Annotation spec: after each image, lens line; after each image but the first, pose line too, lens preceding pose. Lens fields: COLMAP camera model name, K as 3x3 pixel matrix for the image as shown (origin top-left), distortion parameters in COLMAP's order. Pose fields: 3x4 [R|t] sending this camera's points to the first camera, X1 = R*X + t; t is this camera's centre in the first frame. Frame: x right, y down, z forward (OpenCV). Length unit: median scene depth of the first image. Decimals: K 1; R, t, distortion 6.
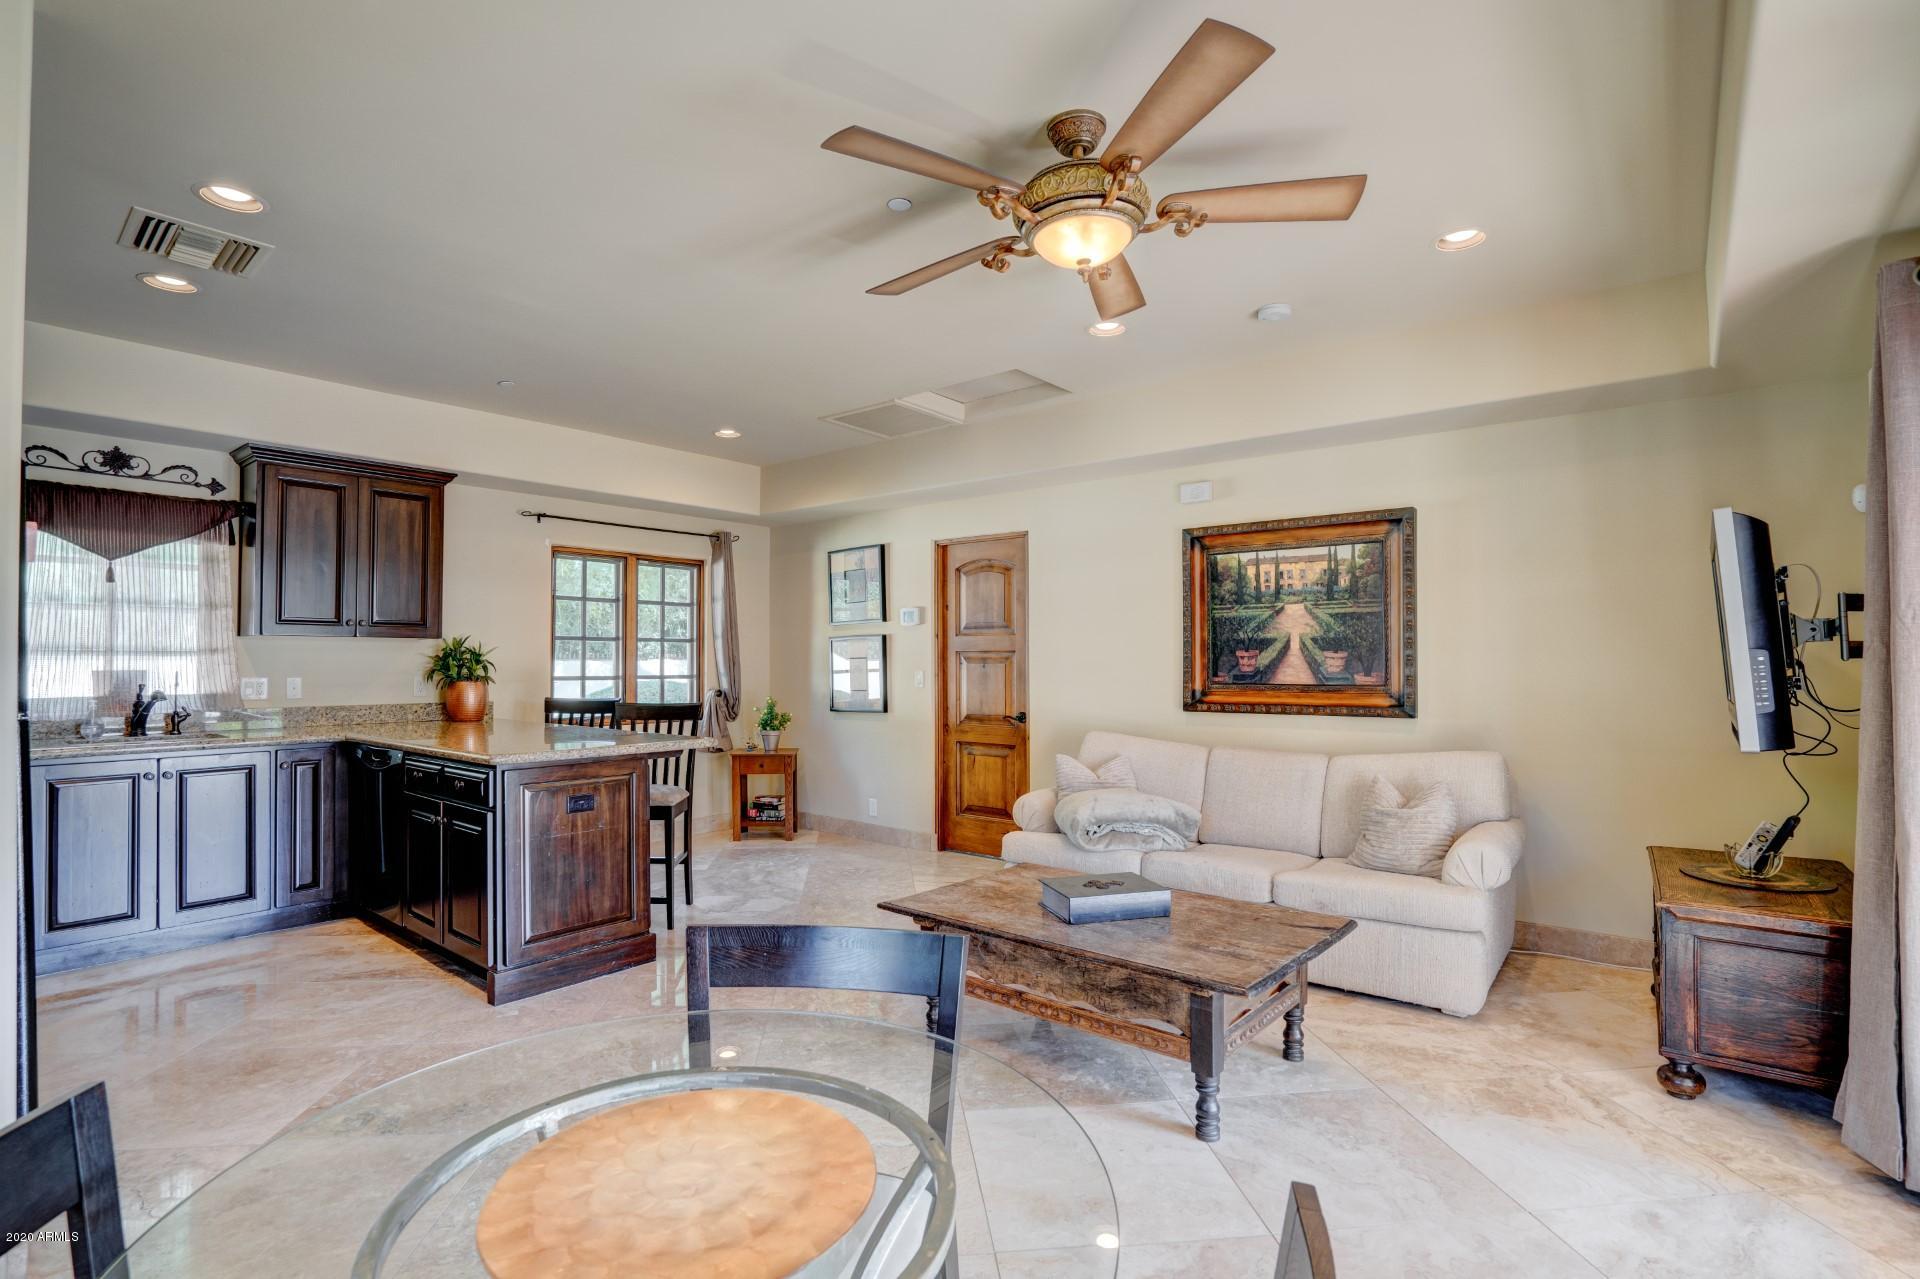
lens RADIAL K [[930.0, 0, 955.8], [0, 930.0, 655.5], [0, 0, 1]] dist [-0.081644, 0.037395]
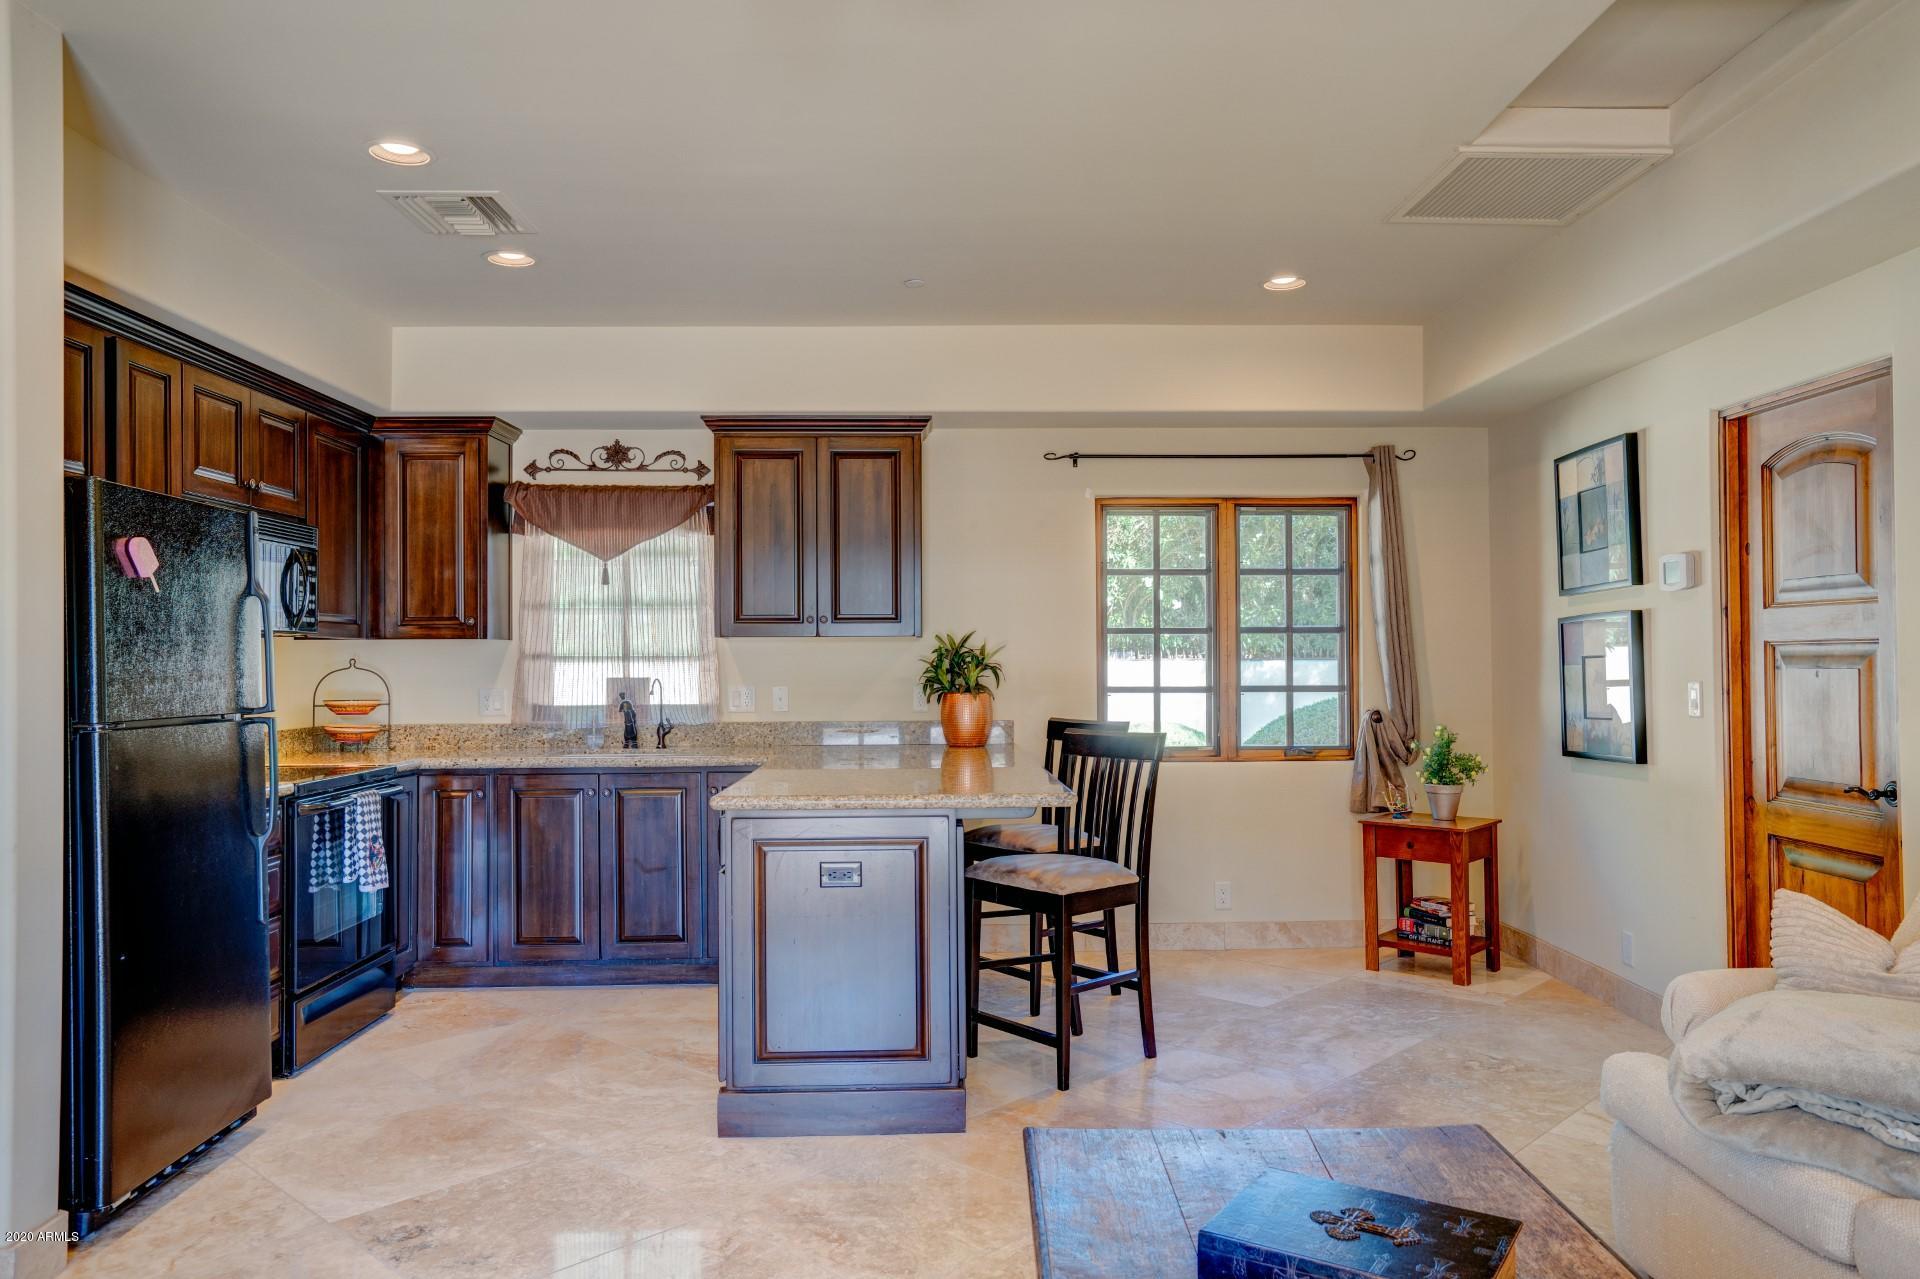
lens RADIAL K [[1339.4, 0, 959.4], [0, 1339.4, 648.4], [0, 0, 1]] dist [-0.011786, -0.001384]
pose [[0.634498, -0.010917, -0.772847, 0.270768], [0.010588, 0.999929, -0.005432, -0.001740], [0.772852, -0.004737, 0.634569, 0.270695]]
